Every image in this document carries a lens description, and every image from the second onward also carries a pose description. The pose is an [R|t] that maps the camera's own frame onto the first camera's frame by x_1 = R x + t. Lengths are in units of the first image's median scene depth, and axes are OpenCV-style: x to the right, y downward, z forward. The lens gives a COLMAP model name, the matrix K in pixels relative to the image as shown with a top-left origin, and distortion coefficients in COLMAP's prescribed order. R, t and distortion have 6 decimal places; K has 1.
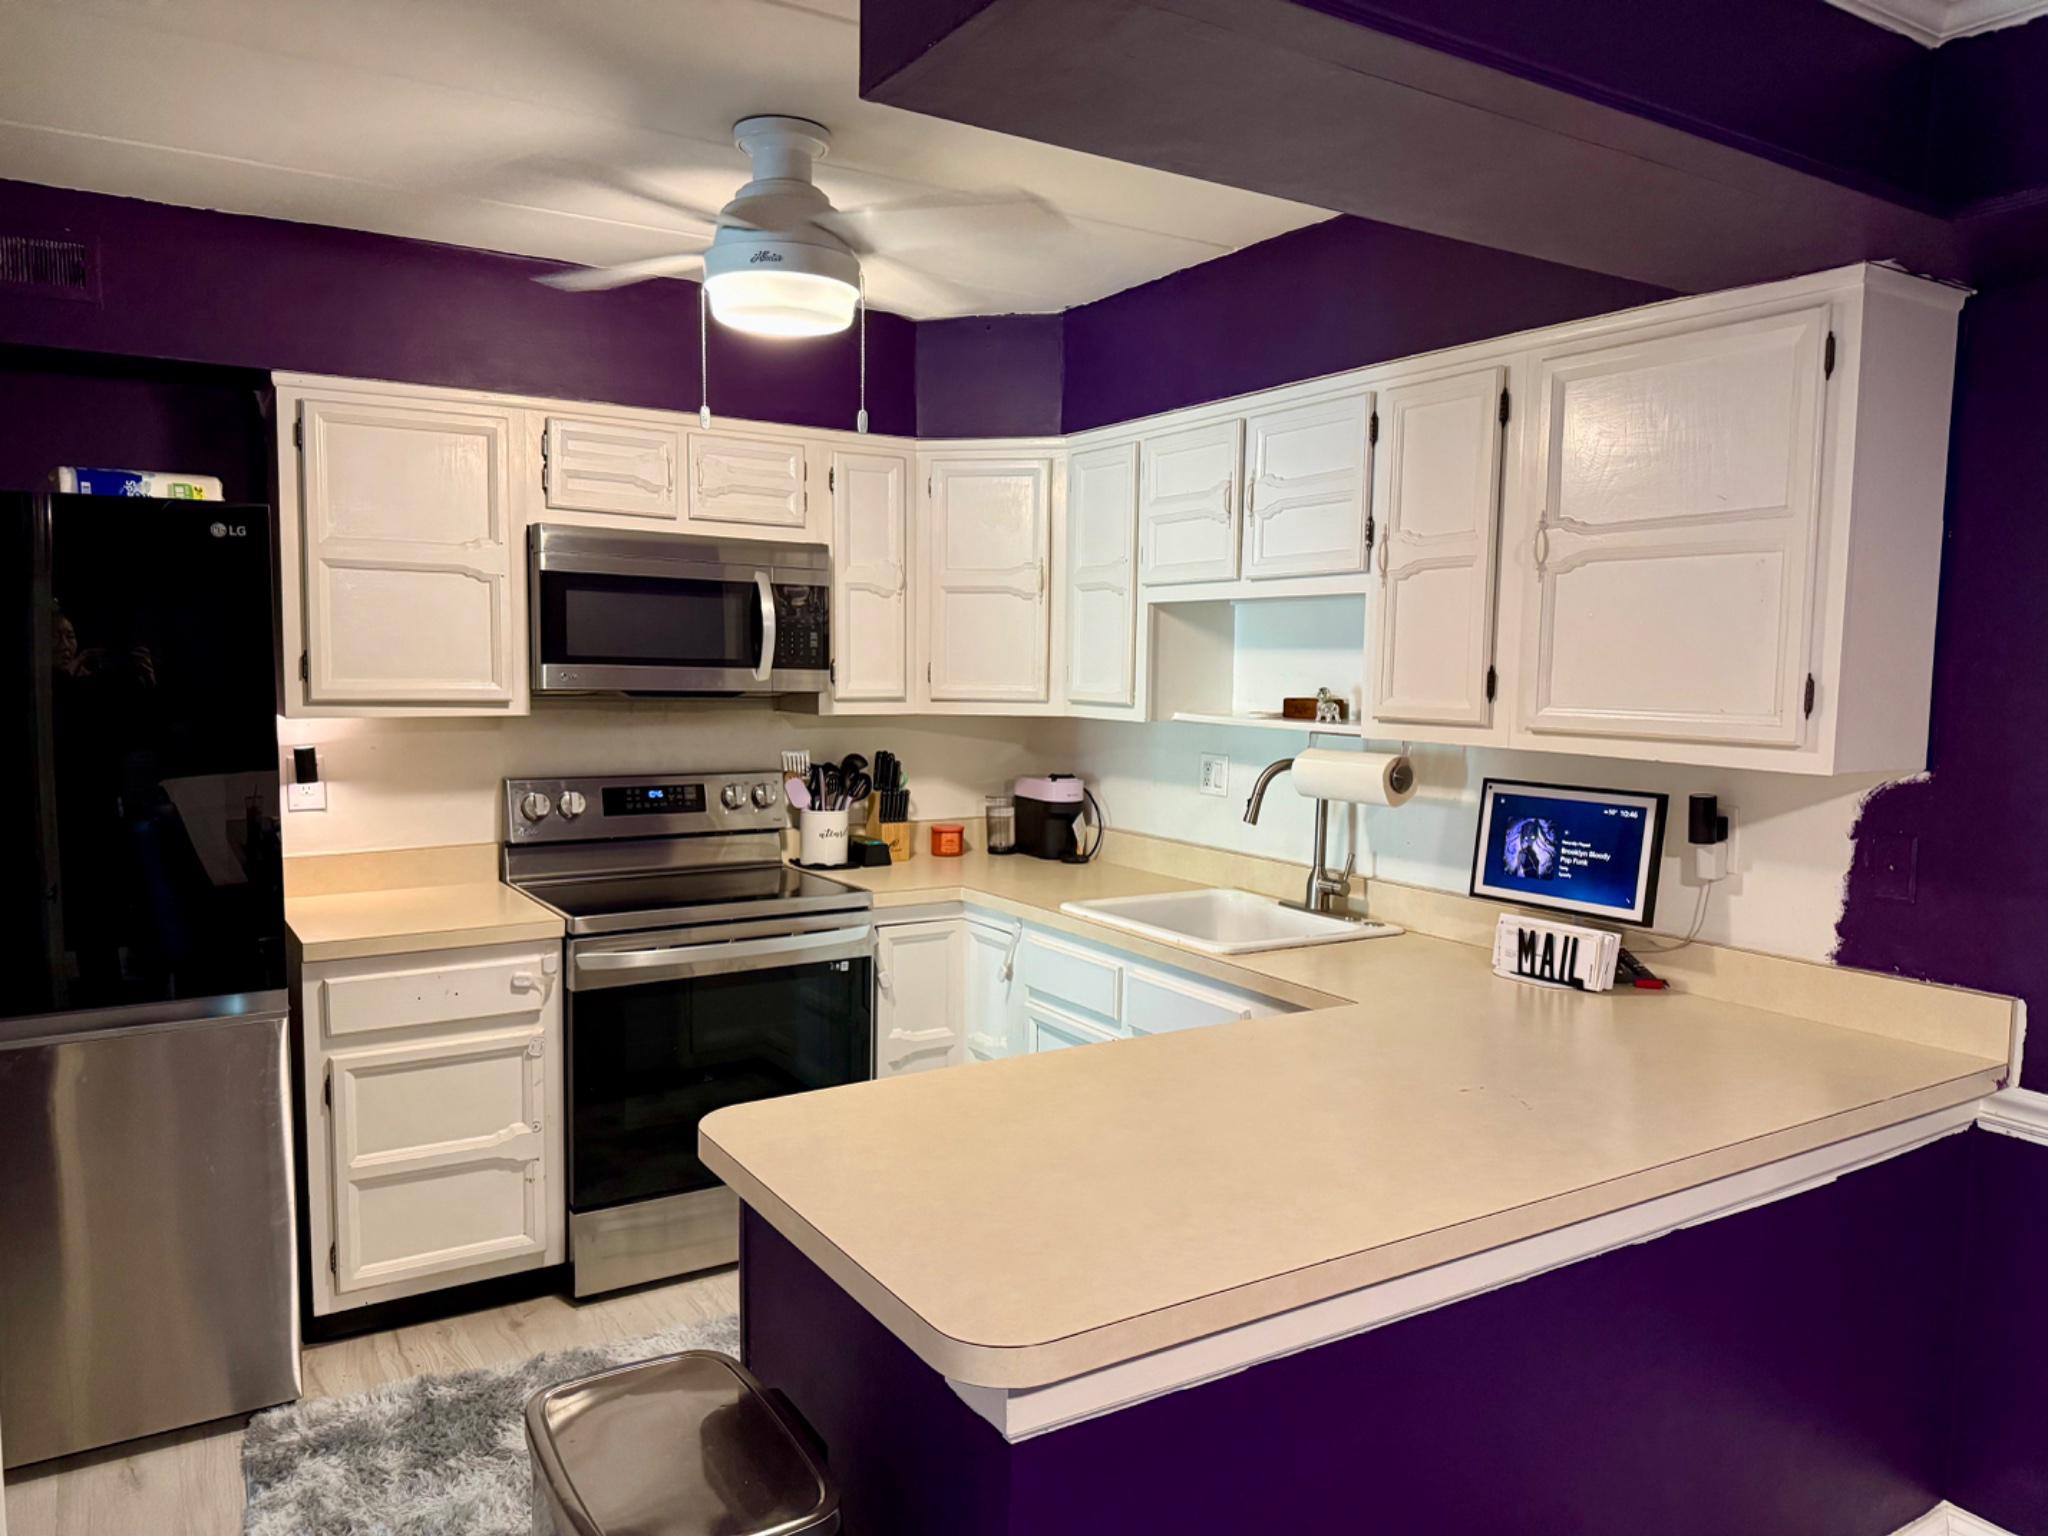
lens RADIAL K [[1422.2, 0, 1010.8], [0, 1422.2, 780.9], [0, 0, 1]] dist [0.048089, -0.078607]
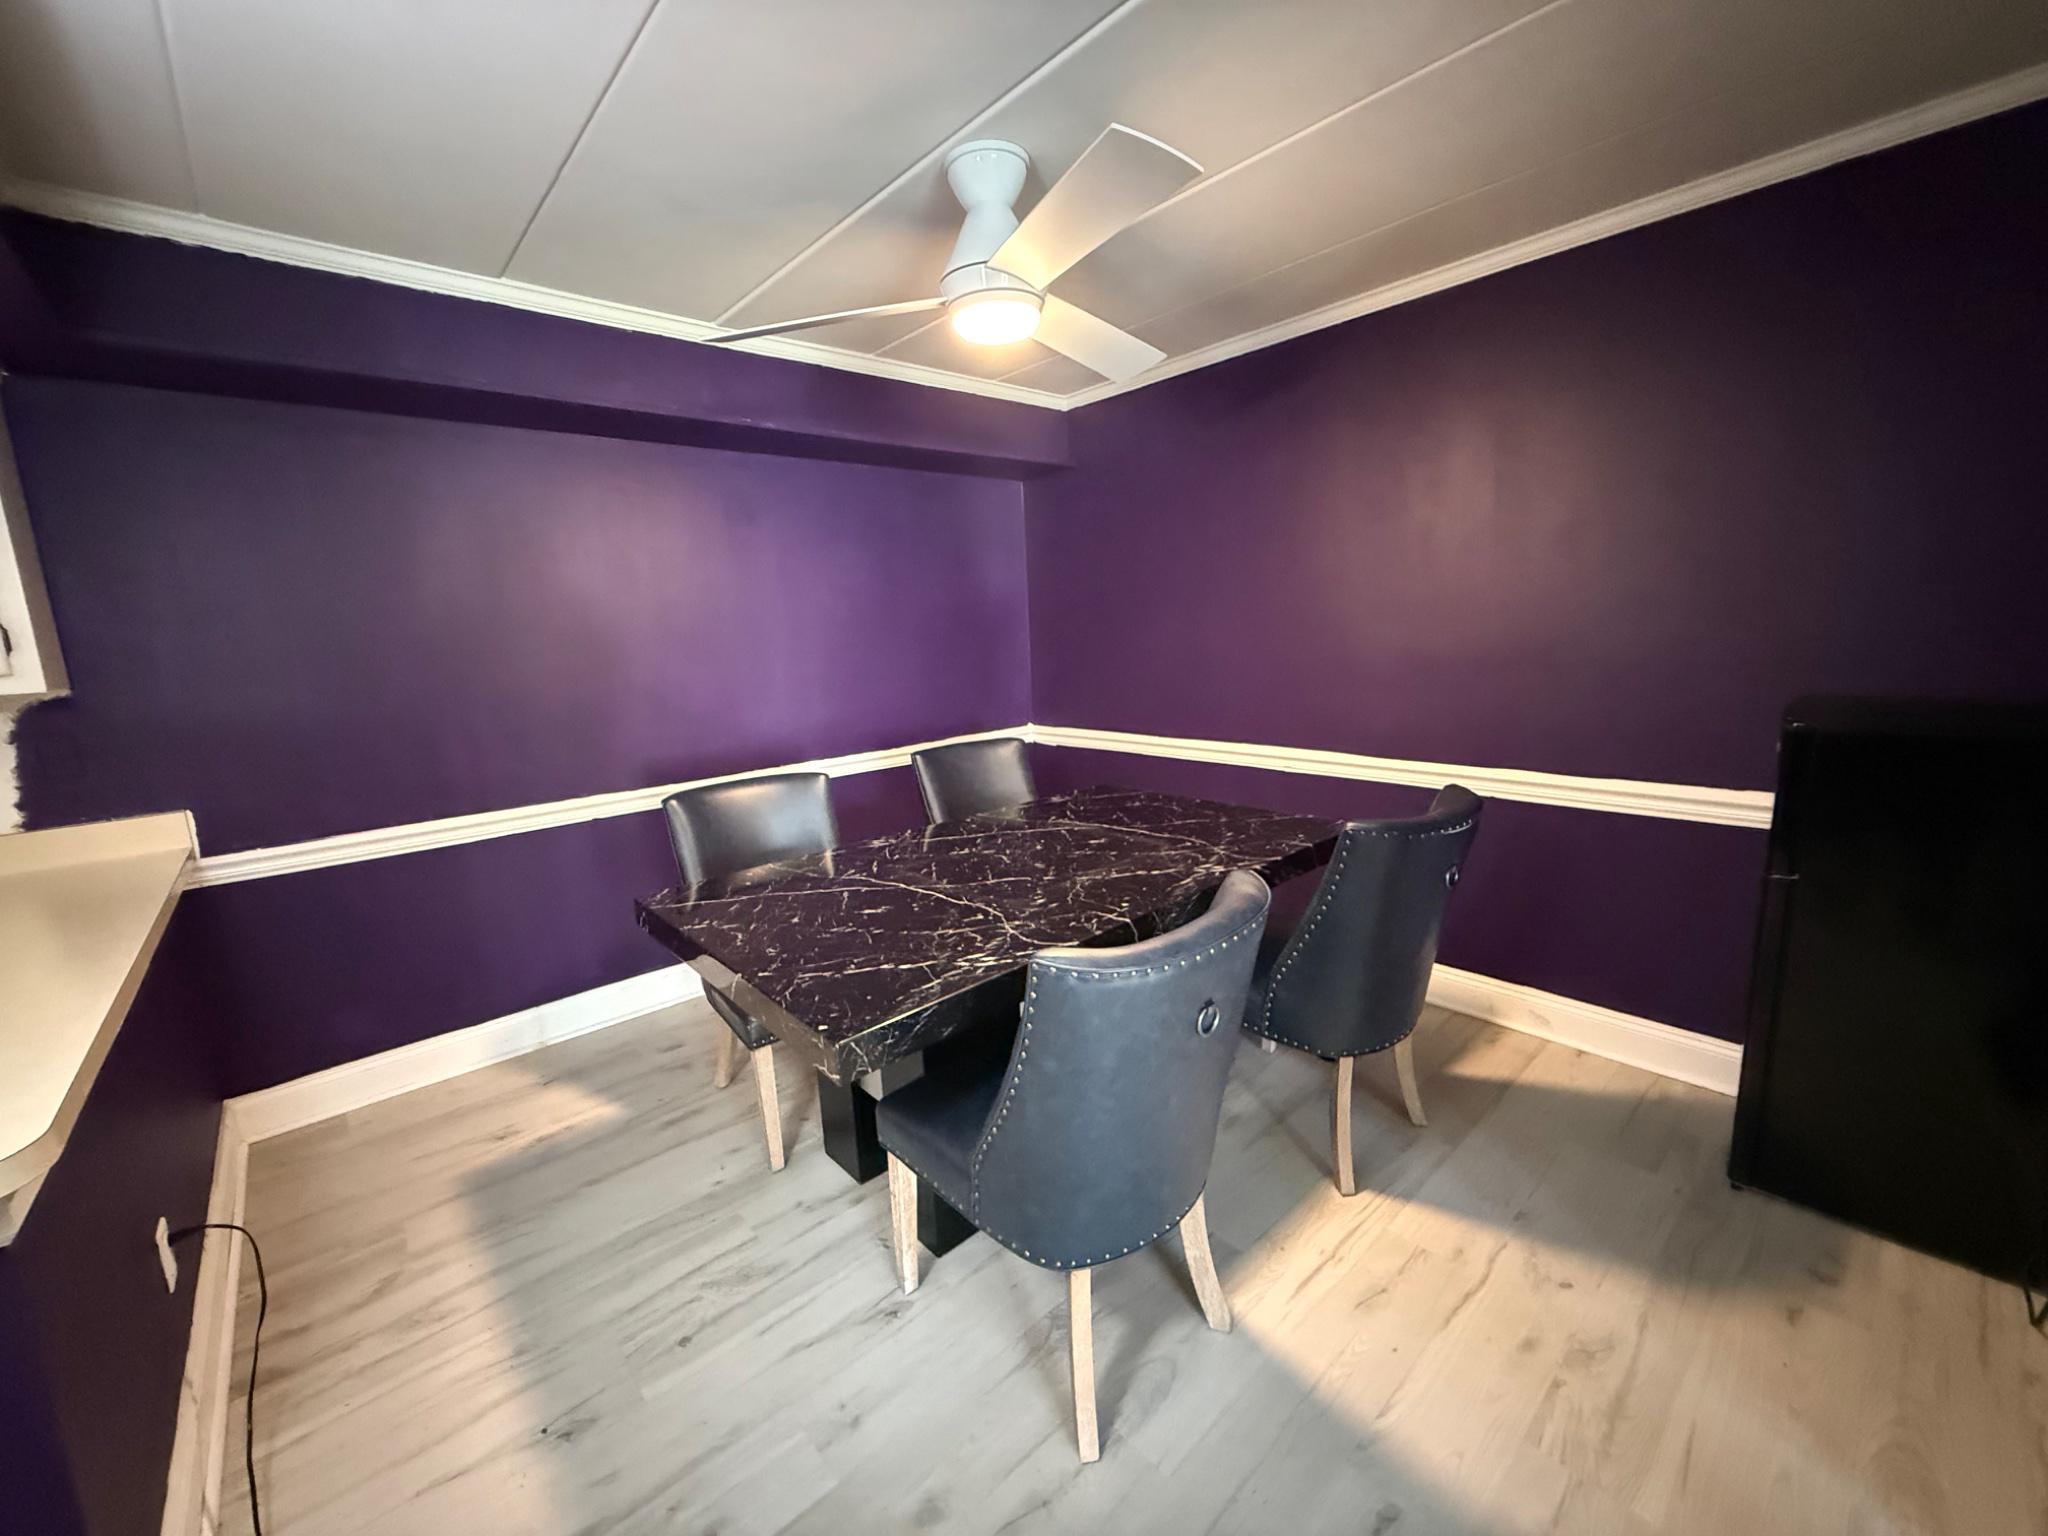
lens RADIAL K [[806.7, 0, 1011.2], [0, 806.7, 766.4], [0, 0, 1]] dist [-0.001667, 0.000387]
pose [[-0.166545, -0.170023, 0.971265, -0.312706], [0.128409, 0.972893, 0.192326, 0.029370], [-0.977637, 0.156750, -0.140198, 0.100865]]
